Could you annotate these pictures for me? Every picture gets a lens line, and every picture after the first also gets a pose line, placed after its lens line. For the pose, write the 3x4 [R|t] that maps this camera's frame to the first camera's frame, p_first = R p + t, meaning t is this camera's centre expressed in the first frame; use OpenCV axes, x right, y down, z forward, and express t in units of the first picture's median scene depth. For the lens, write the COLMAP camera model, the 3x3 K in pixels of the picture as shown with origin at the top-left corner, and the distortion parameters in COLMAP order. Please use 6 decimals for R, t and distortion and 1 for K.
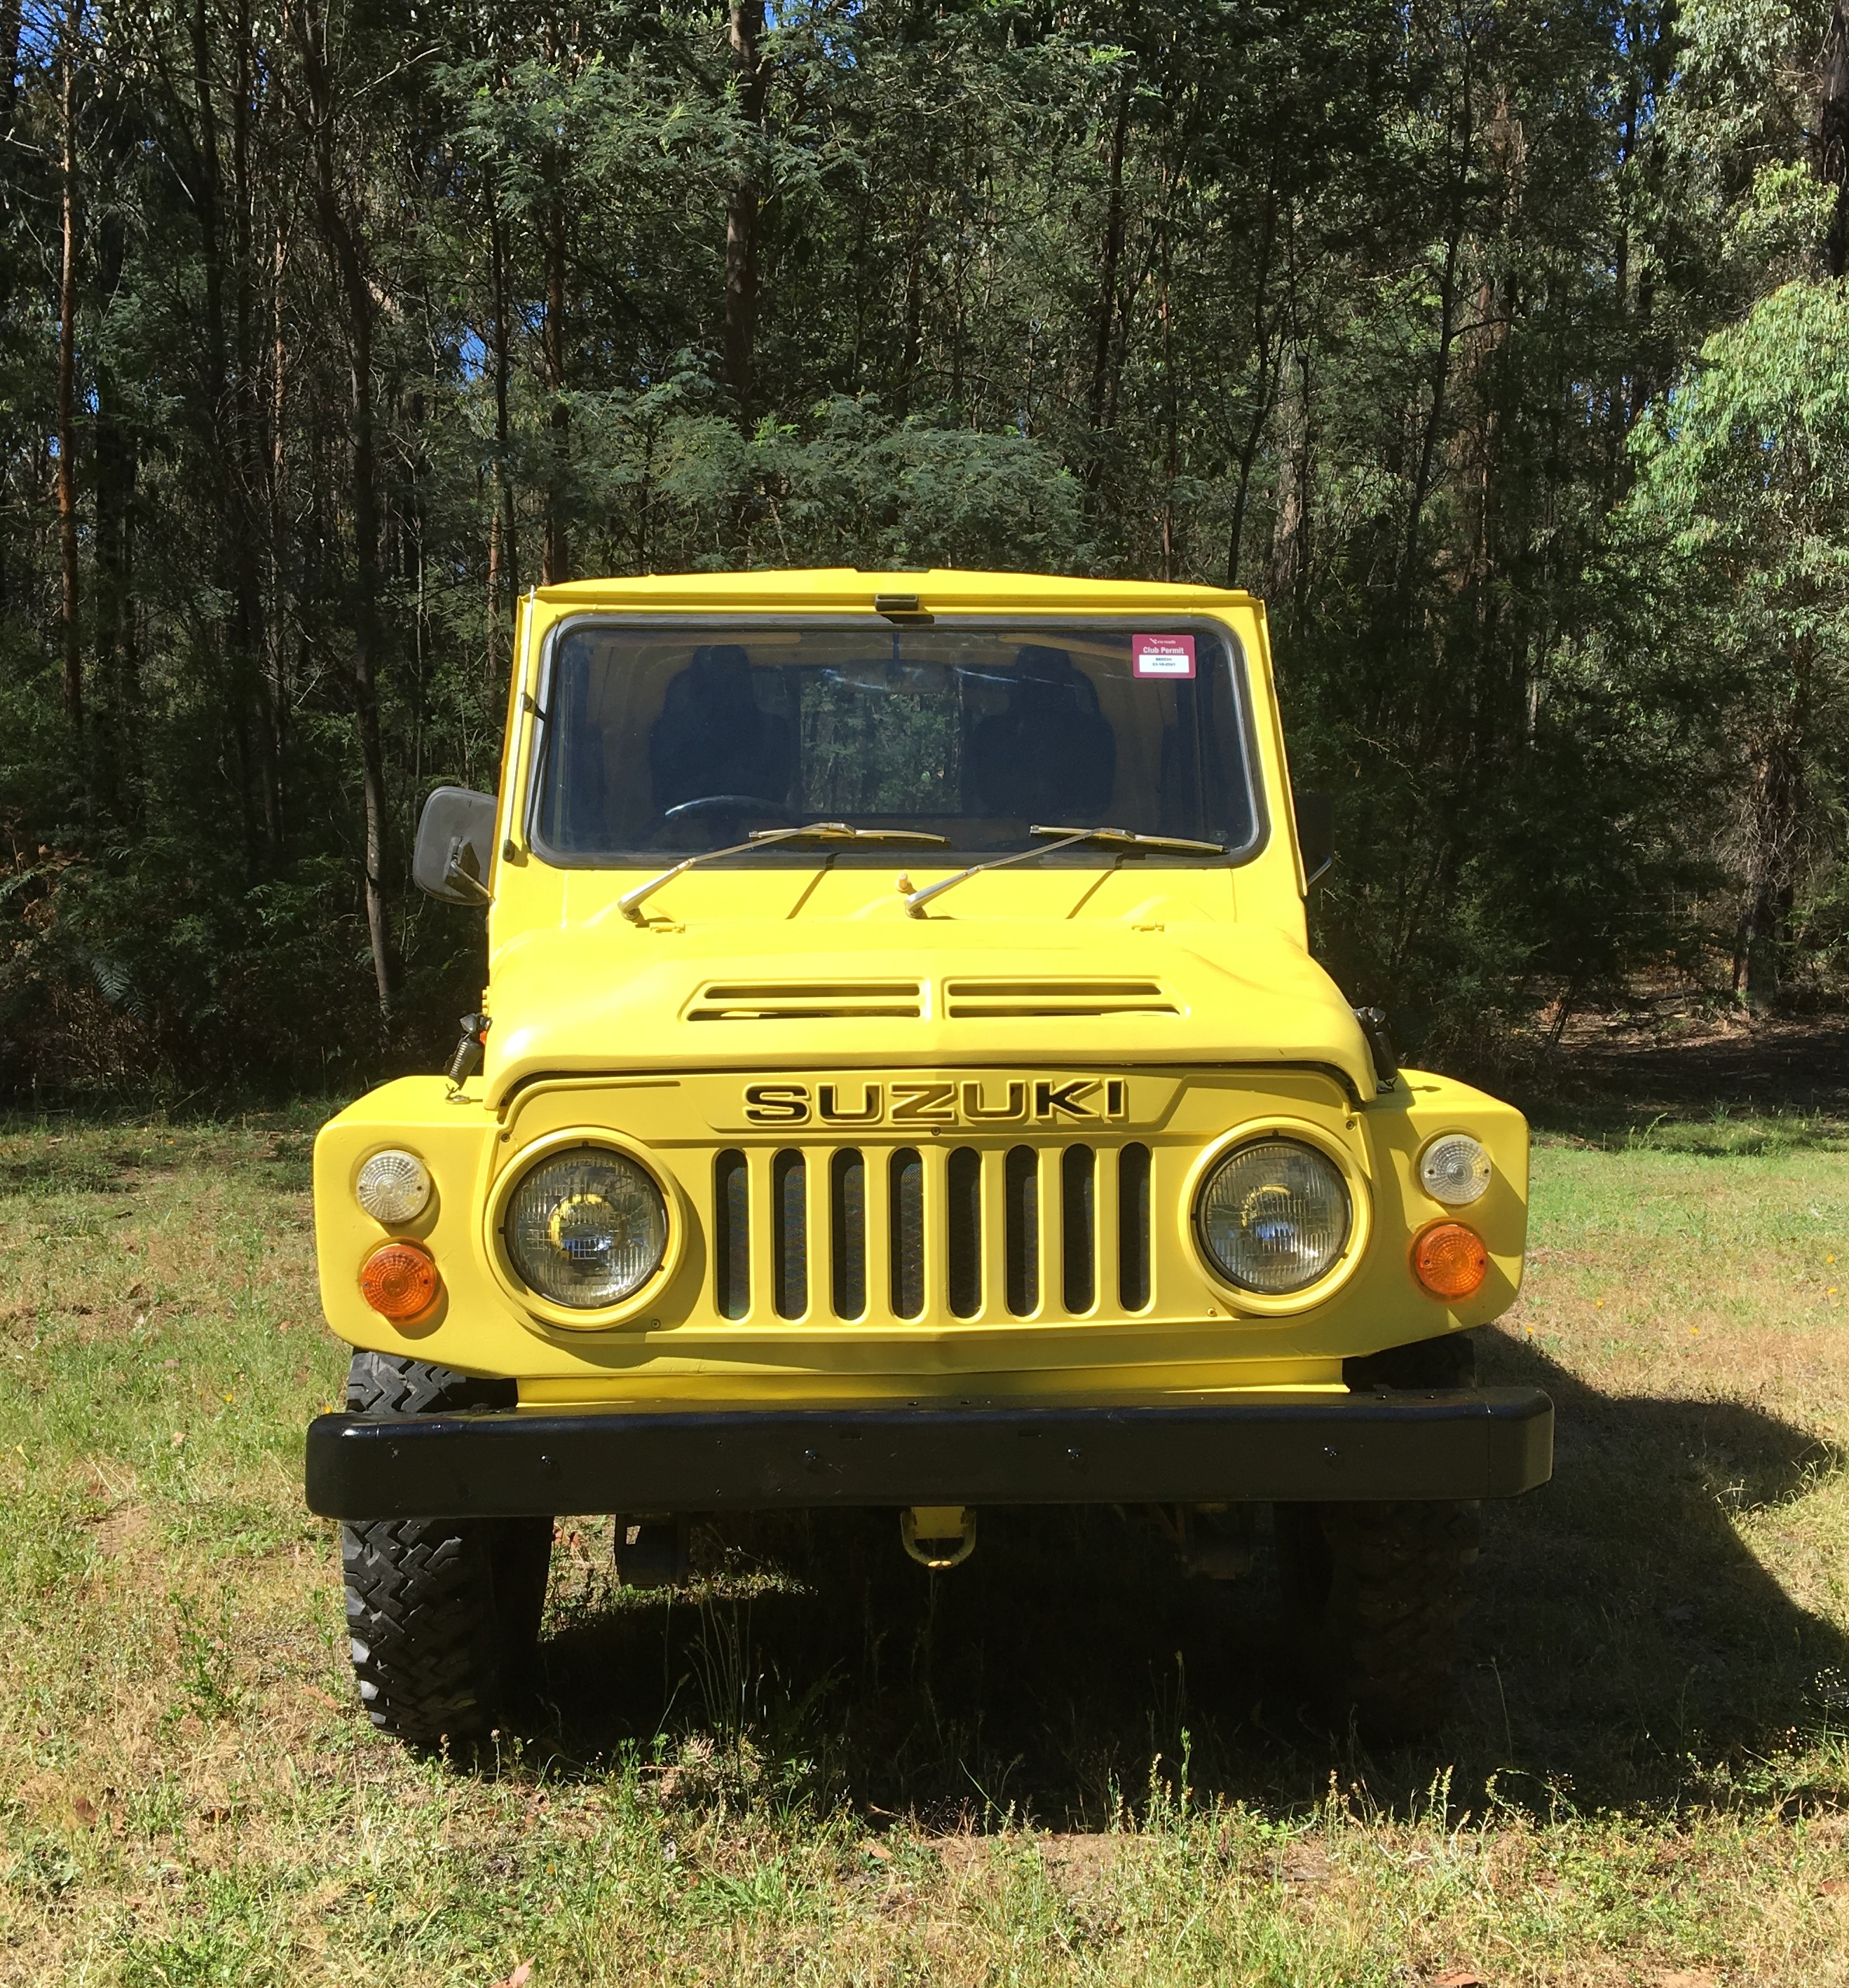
lens RADIAL K [[2452.8, 0, 924.6], [0, 2452.8, 956.2], [0, 0, 1]] dist [0.051568, 0.007151]
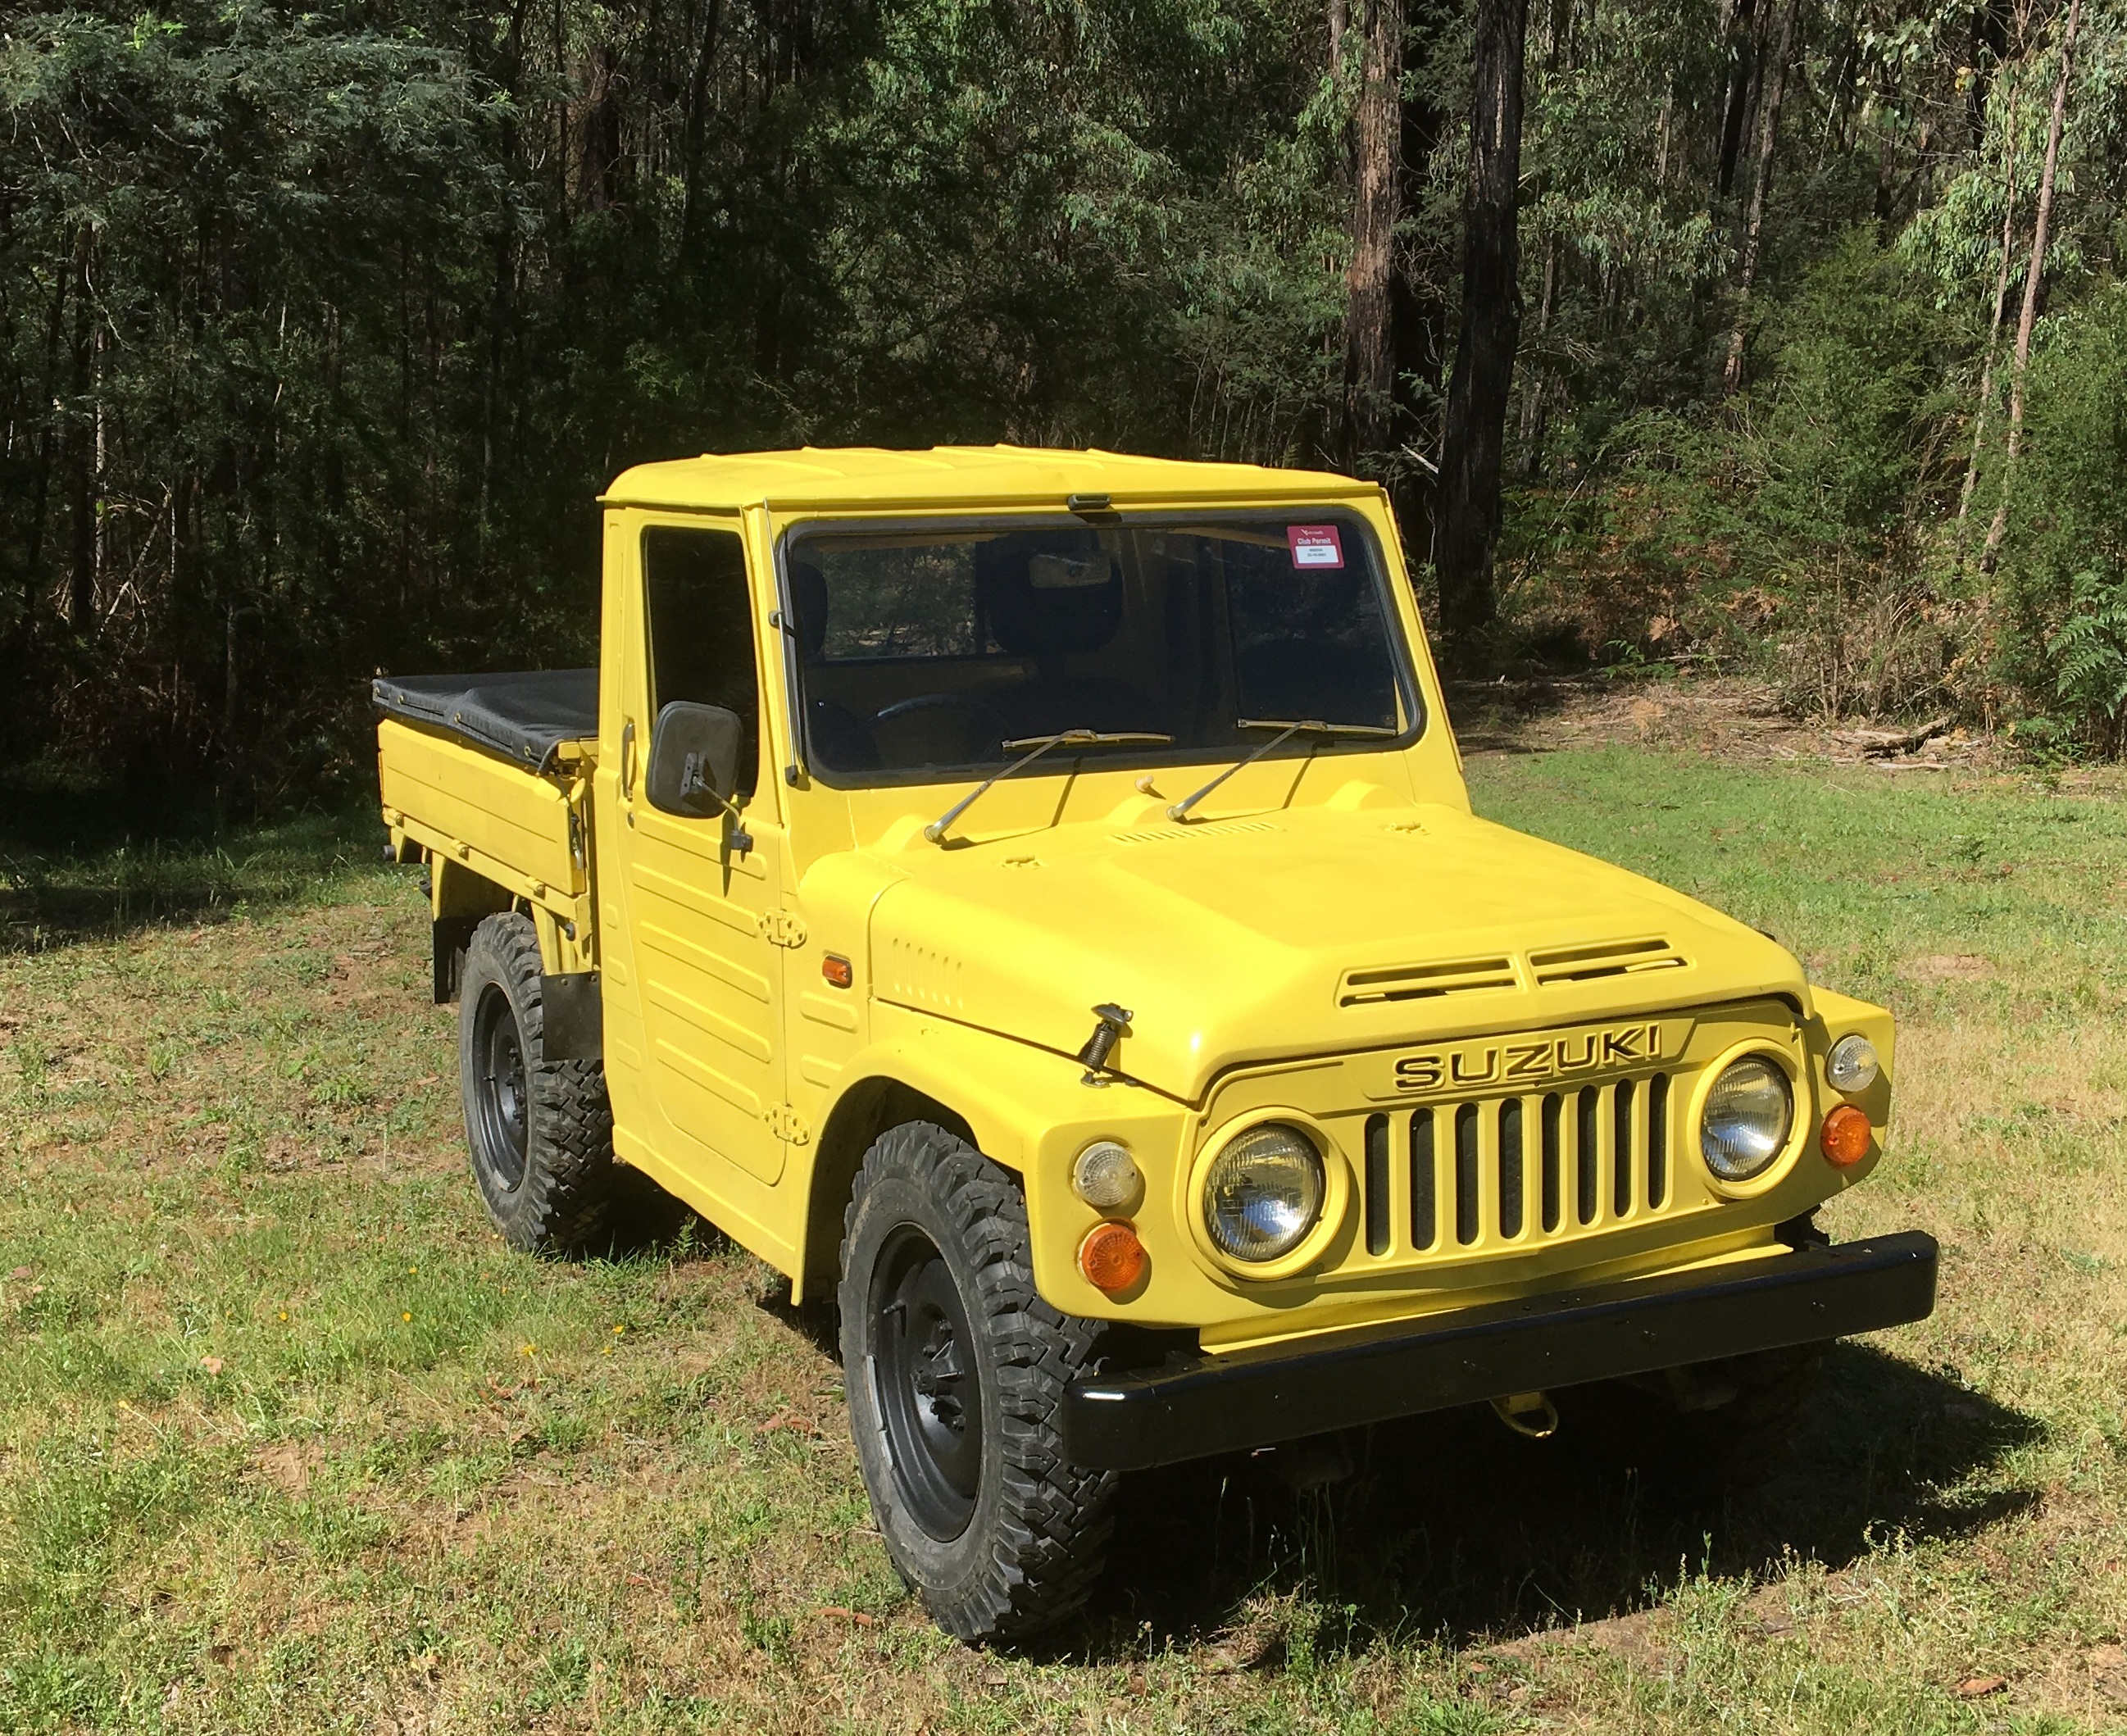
lens RADIAL K [[2882.1, 0, 1063.5], [0, 2882.1, 868.0], [0, 0, 1]] dist [0.020938, -0.003827]
pose [[0.922159, -0.067446, 0.380886, -0.721899], [0.021814, 0.992182, 0.122879, -0.205790], [-0.386196, -0.105005, 0.916421, -0.179922]]
